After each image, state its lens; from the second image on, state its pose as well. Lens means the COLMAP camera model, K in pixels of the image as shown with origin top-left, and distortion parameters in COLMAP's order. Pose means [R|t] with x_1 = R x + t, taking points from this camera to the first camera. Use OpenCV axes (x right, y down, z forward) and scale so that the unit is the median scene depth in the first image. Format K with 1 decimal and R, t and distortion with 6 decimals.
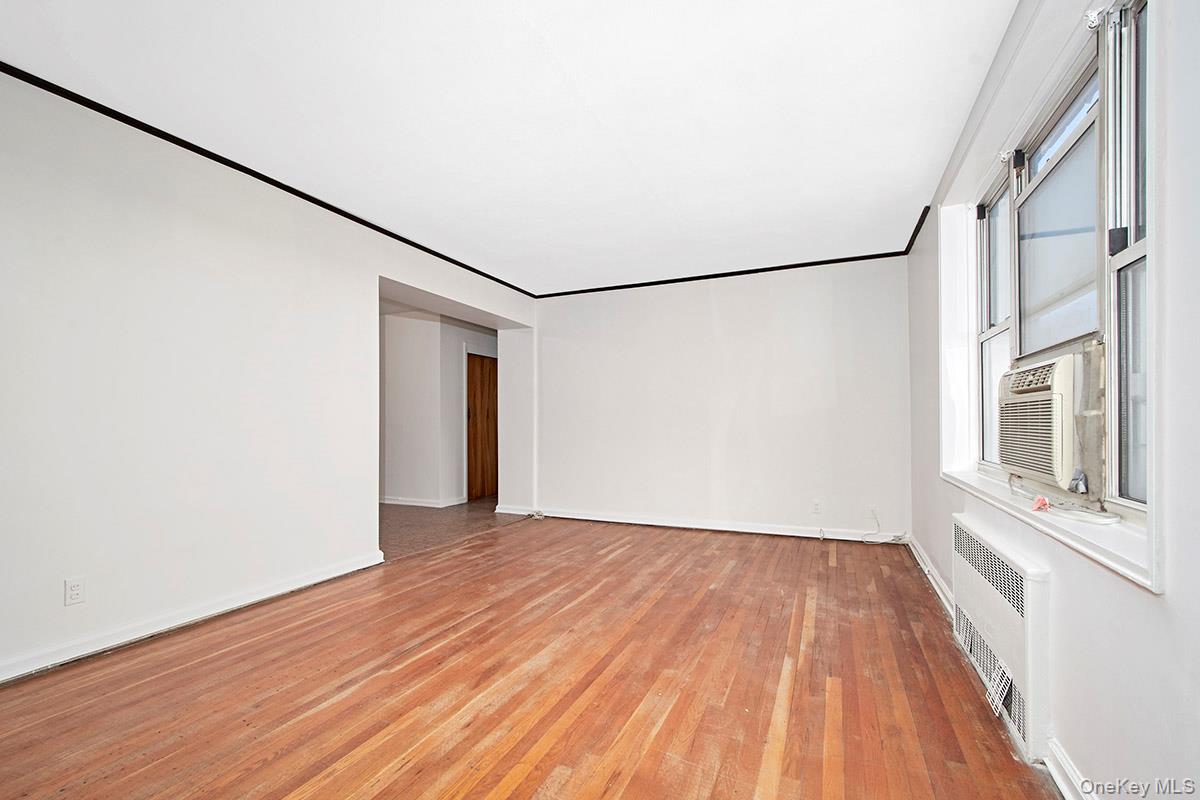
lens RADIAL K [[525.3, 0, 587.4], [0, 525.3, 425.4], [0, 0, 1]] dist [0.008871, -0.003407]
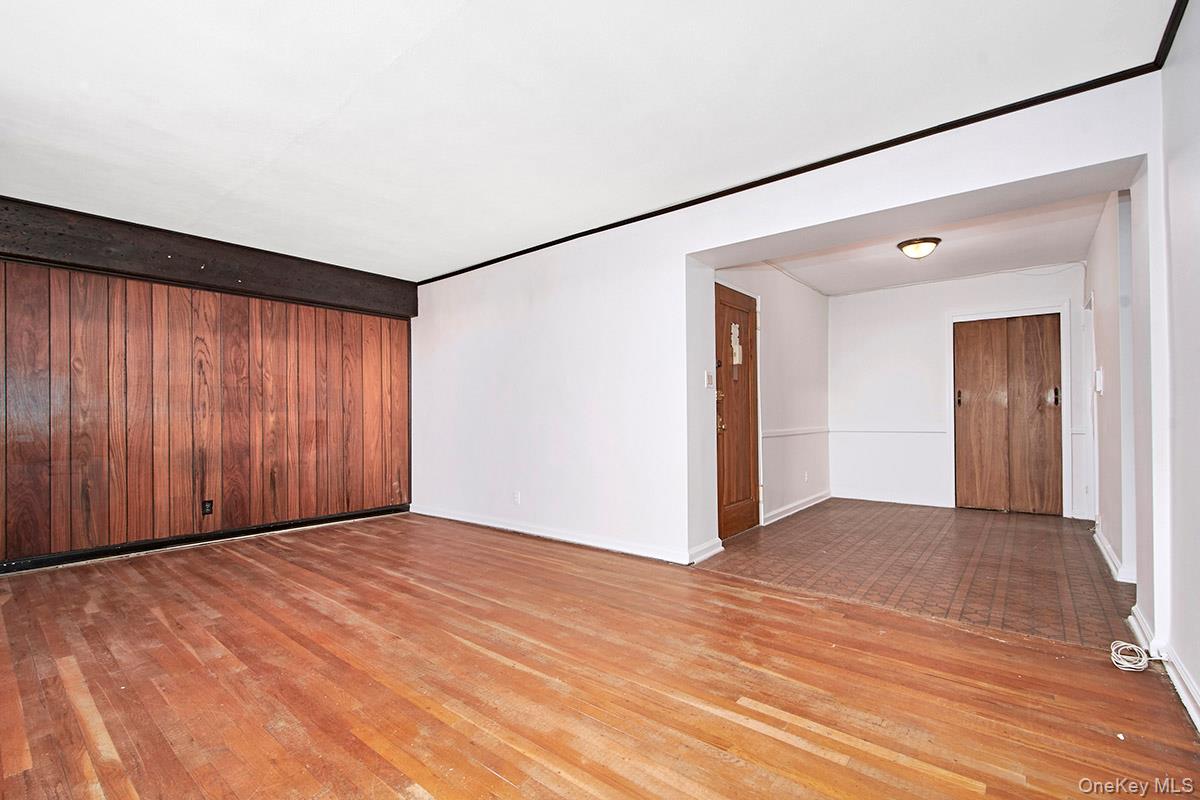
lens RADIAL K [[525.3, 0, 606.9], [0, 525.3, 410.2], [0, 0, 1]] dist [0.008871, -0.003407]
pose [[-0.245515, -0.003930, -0.969385, 0.729386], [0.005024, 0.999973, -0.005327, -0.010556], [0.969380, -0.006178, -0.245488, 1.466029]]
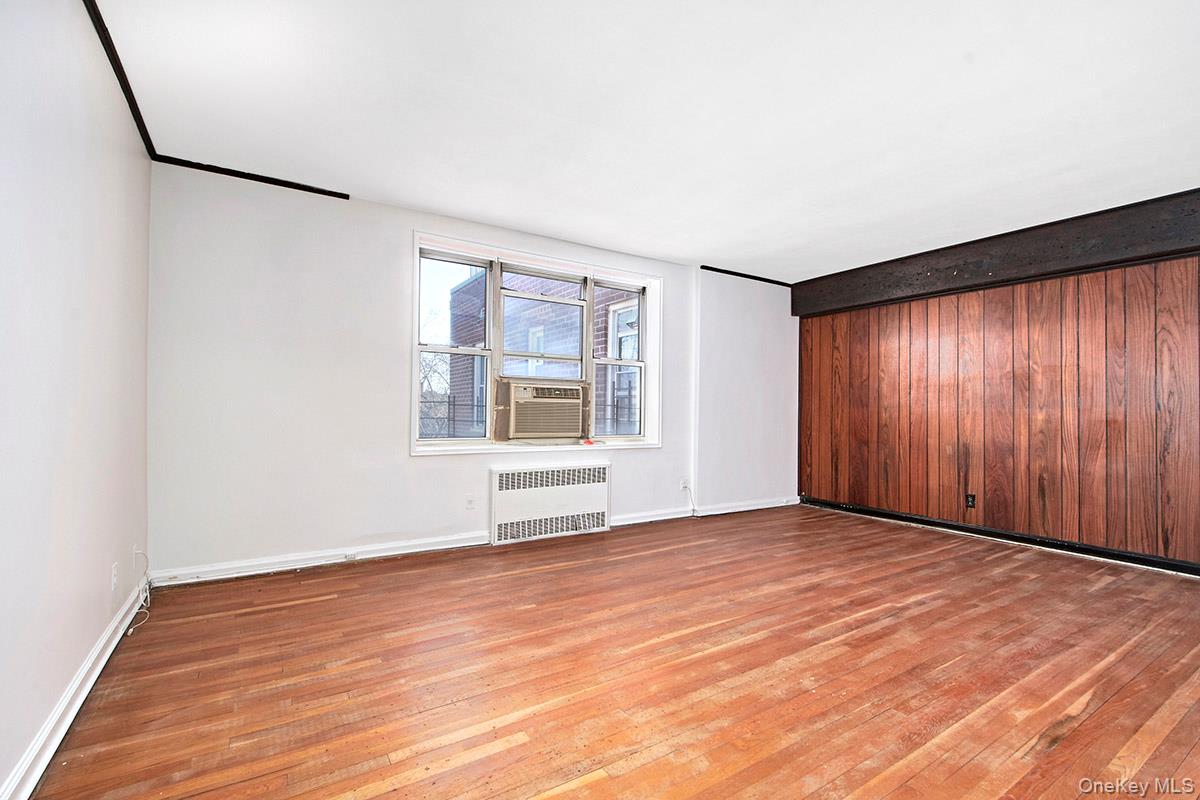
lens RADIAL K [[525.3, 0, 579.9], [0, 525.3, 400.2], [0, 0, 1]] dist [0.008871, -0.003407]
pose [[-0.831953, 0.006744, 0.554805, -0.351467], [-0.004460, 0.999813, -0.018841, -0.010193], [-0.554828, -0.018149, -0.831767, 1.931186]]
